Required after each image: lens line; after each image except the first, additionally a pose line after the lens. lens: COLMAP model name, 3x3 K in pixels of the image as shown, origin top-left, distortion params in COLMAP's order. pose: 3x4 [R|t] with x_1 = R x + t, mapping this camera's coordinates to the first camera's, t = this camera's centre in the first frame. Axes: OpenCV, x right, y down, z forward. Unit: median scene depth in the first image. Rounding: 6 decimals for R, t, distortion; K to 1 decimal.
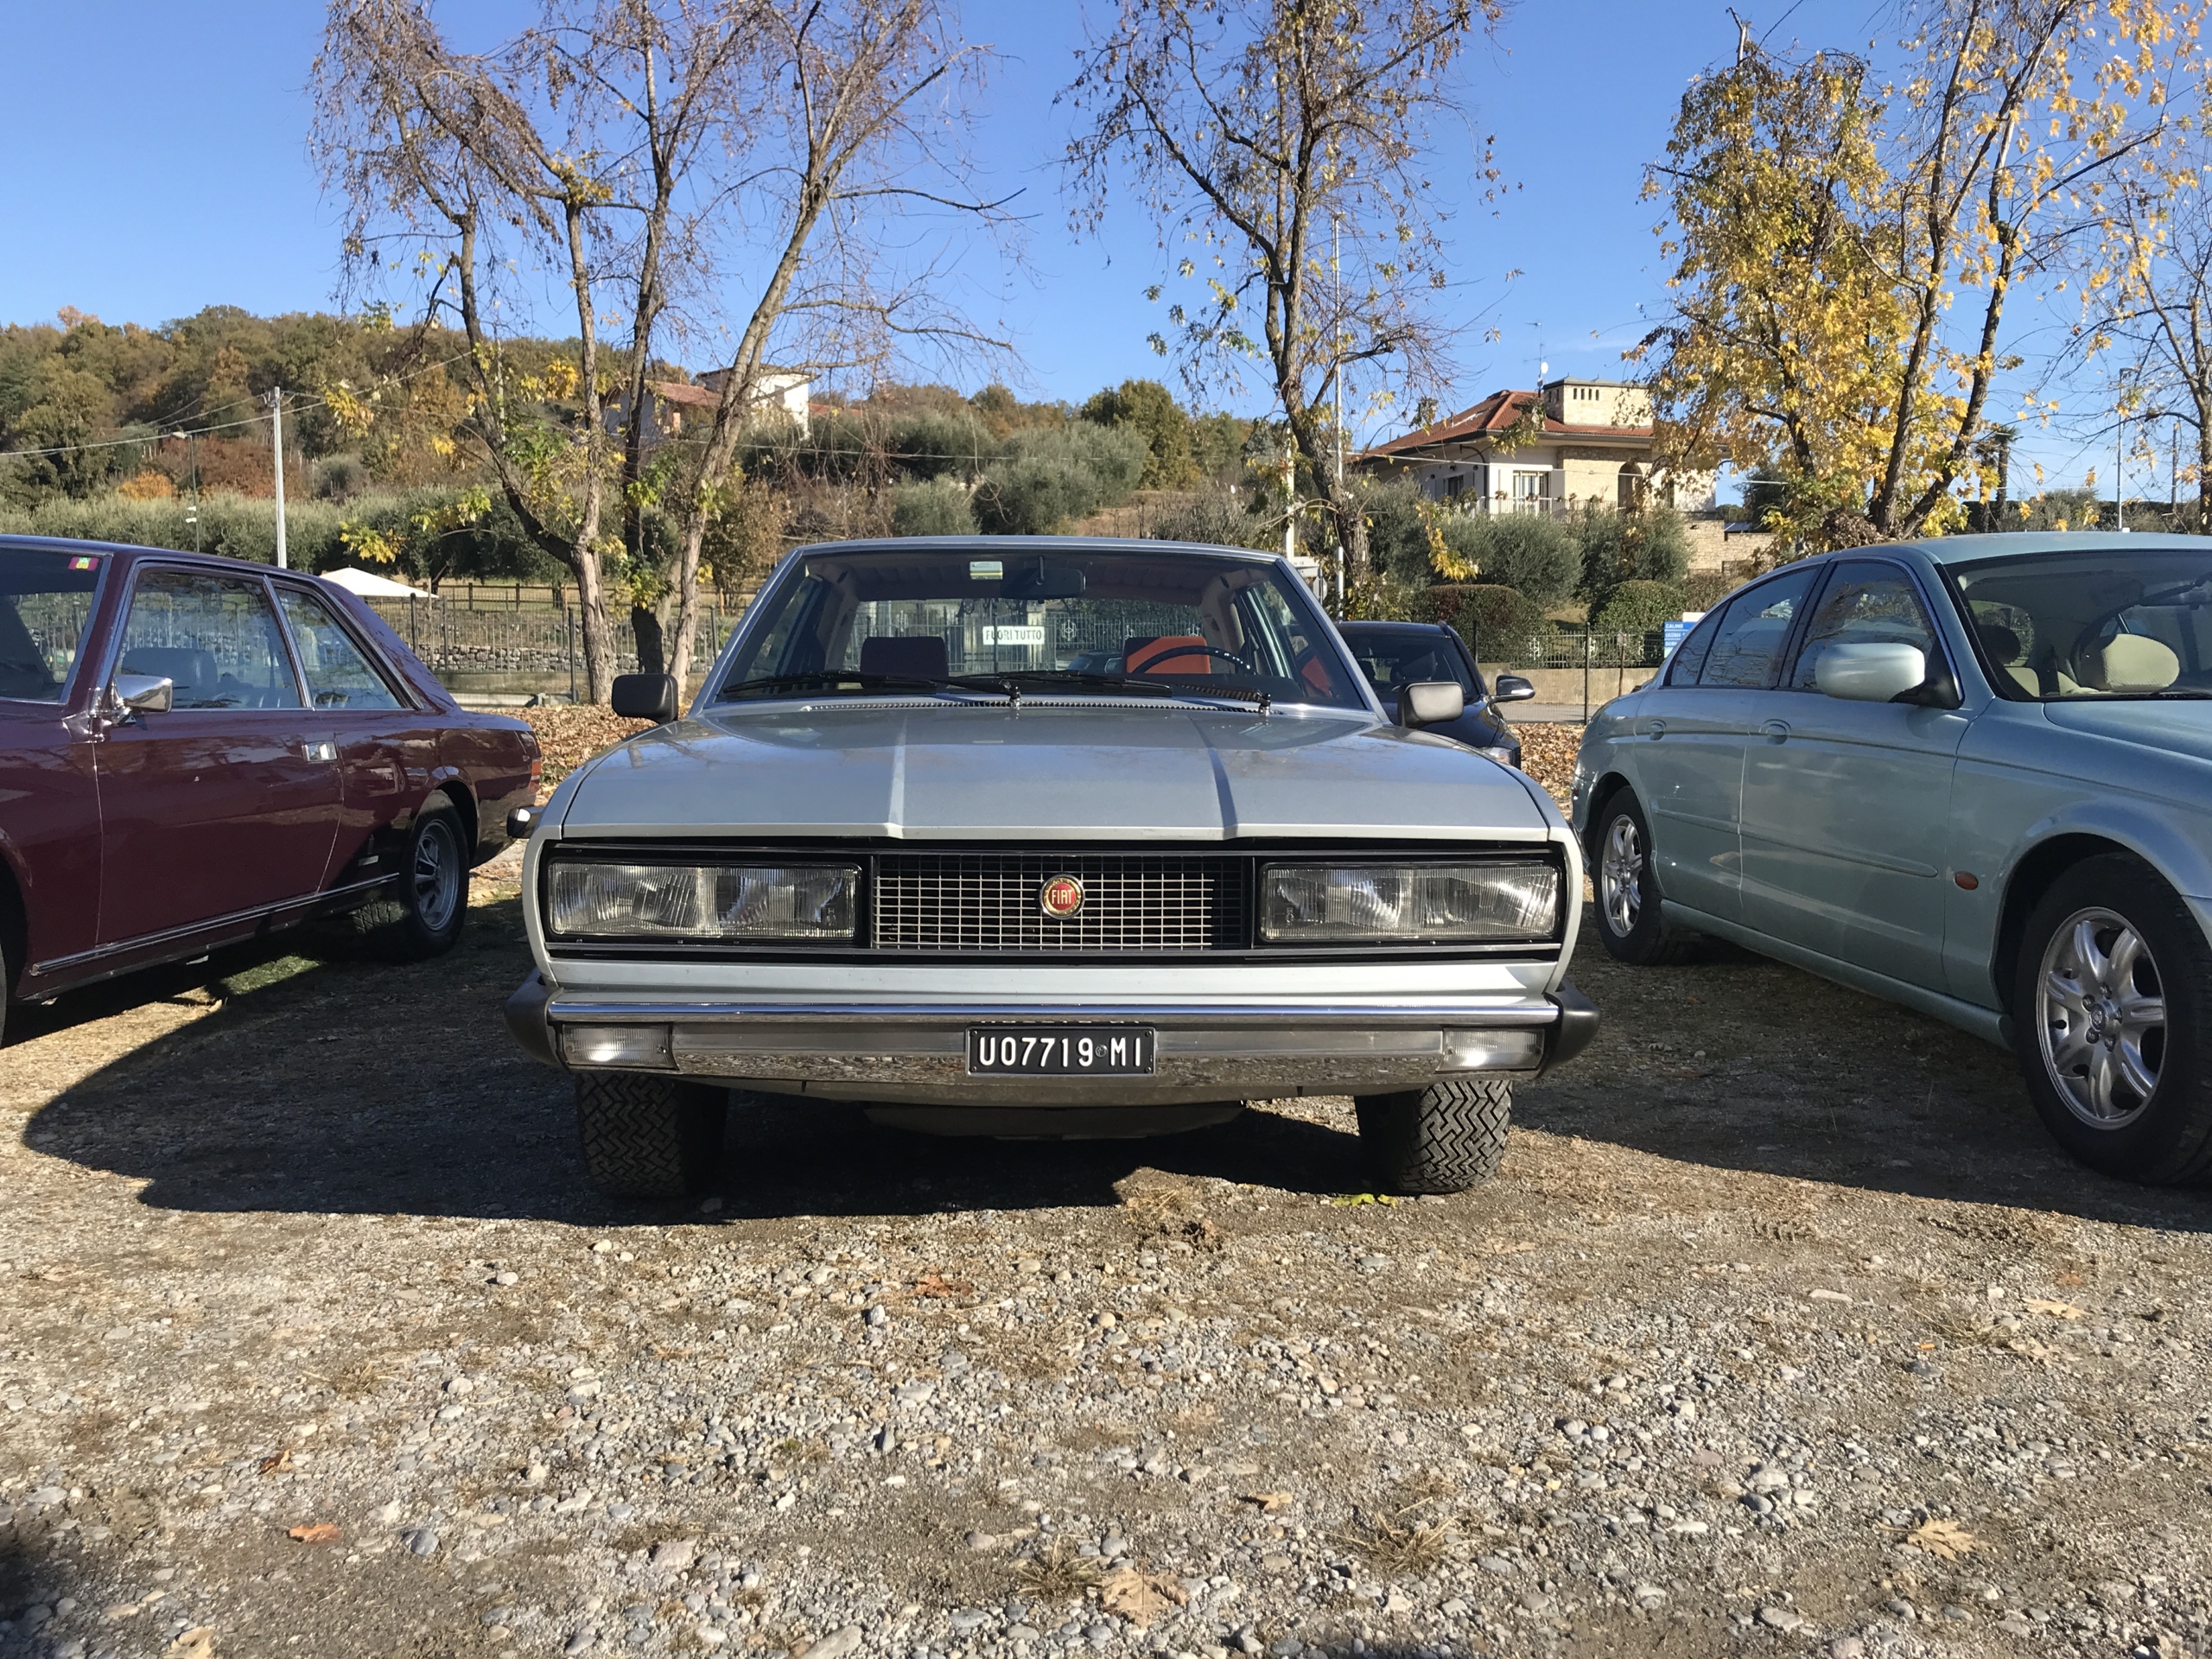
lens RADIAL K [[1804.9, 0, 1110.2], [0, 1804.9, 815.6], [0, 0, 1]] dist [0.012761, 0.007260]
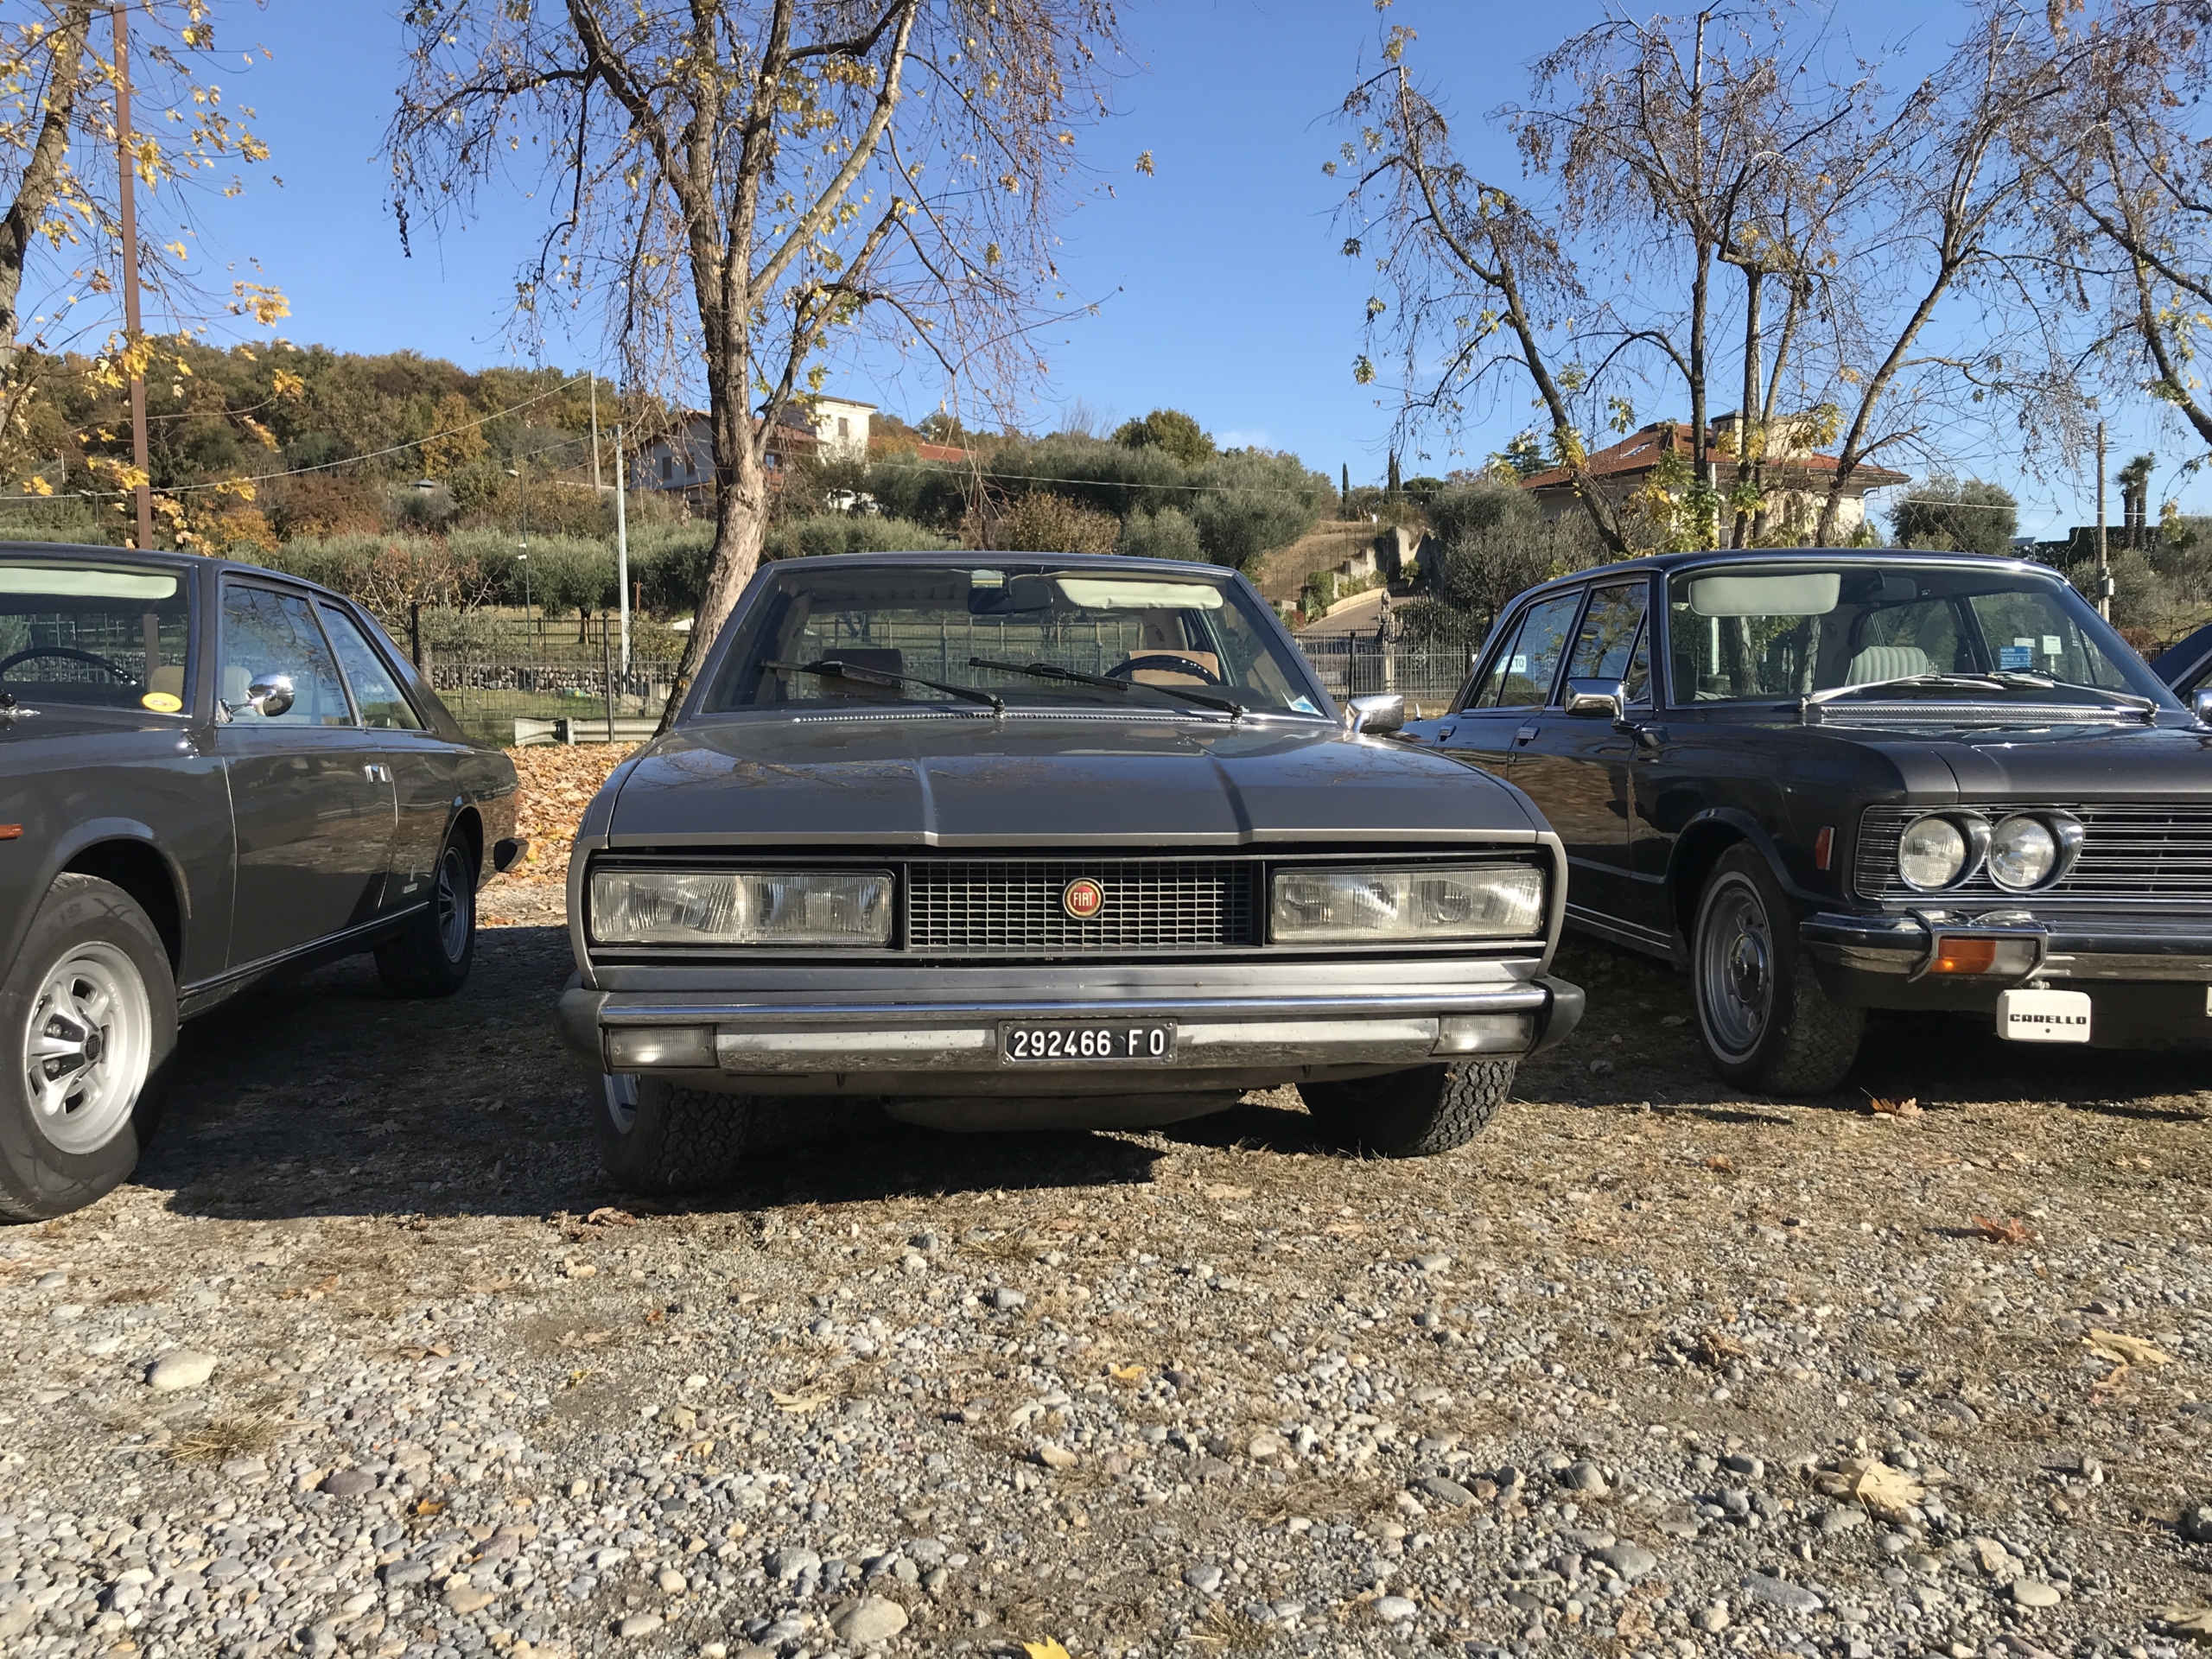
lens RADIAL K [[1804.9, 0, 1090.0], [0, 1804.9, 810.2], [0, 0, 1]] dist [0.012761, 0.007260]
pose [[0.997873, -0.014676, 0.063511, -0.289951], [0.015776, 0.999733, -0.016862, -0.001655], [-0.063247, 0.017828, 0.997839, -0.017076]]
